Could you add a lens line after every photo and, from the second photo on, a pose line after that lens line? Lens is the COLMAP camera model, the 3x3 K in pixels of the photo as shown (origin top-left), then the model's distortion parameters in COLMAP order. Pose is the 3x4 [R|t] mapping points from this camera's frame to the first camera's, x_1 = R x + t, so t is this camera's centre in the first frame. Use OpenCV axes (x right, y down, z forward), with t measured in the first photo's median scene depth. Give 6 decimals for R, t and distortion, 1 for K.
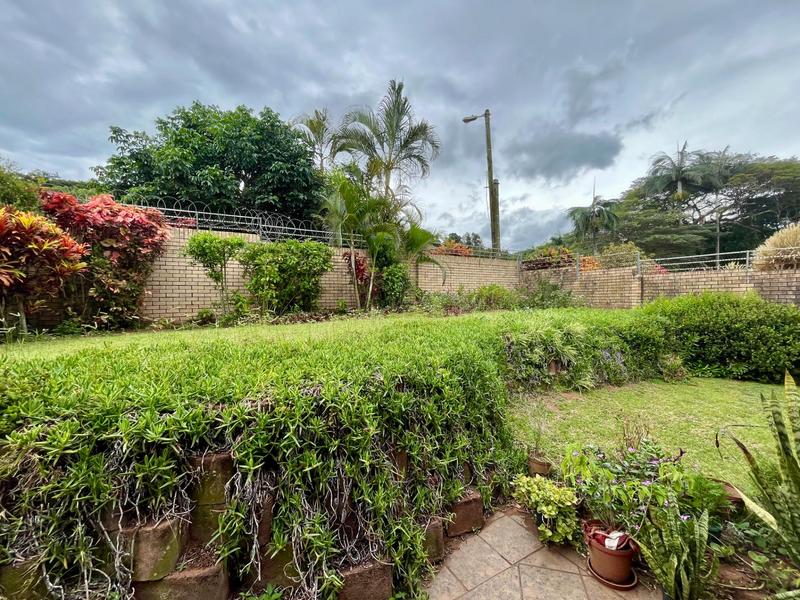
lens RADIAL K [[322.7, 0, 397.9], [0, 322.7, 295.0], [0, 0, 1]] dist [-0.003223, 0.000693]
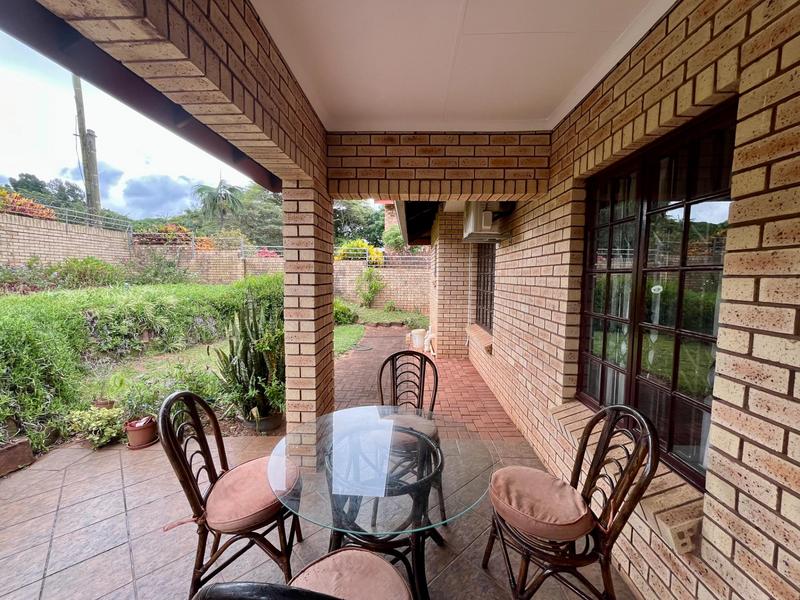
lens RADIAL K [[322.7, 0, 399.0], [0, 322.7, 300.9], [0, 0, 1]] dist [-0.003223, 0.000693]
pose [[0.528000, -0.050224, 0.847758, -0.001195], [-0.025466, 0.996865, 0.074918, -0.003483], [-0.848863, -0.061145, 0.525065, -0.222824]]
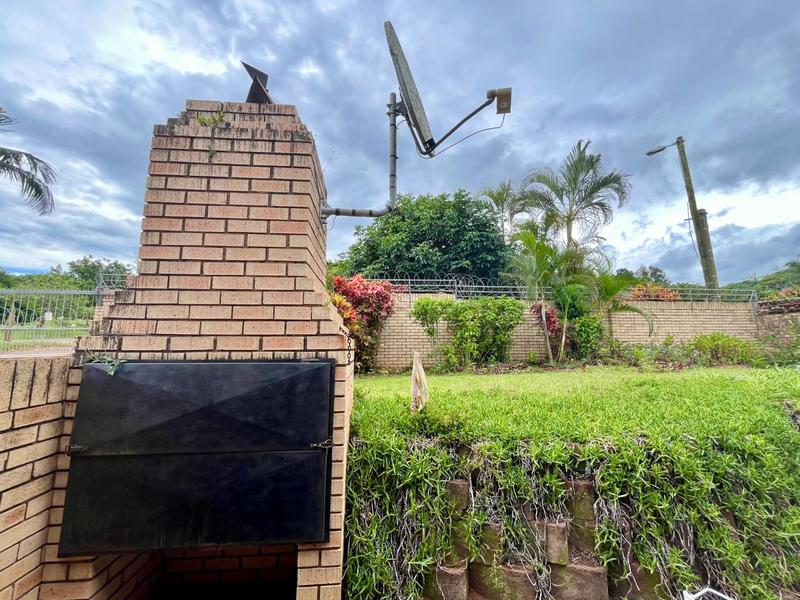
lens RADIAL K [[322.7, 0, 397.5], [0, 322.7, 295.8], [0, 0, 1]] dist [-0.003223, 0.000693]
pose [[0.903030, -0.059290, -0.425466, -0.126510], [-0.000703, 0.990225, -0.139481, -0.018855], [0.429577, 0.126254, 0.894161, -0.132371]]
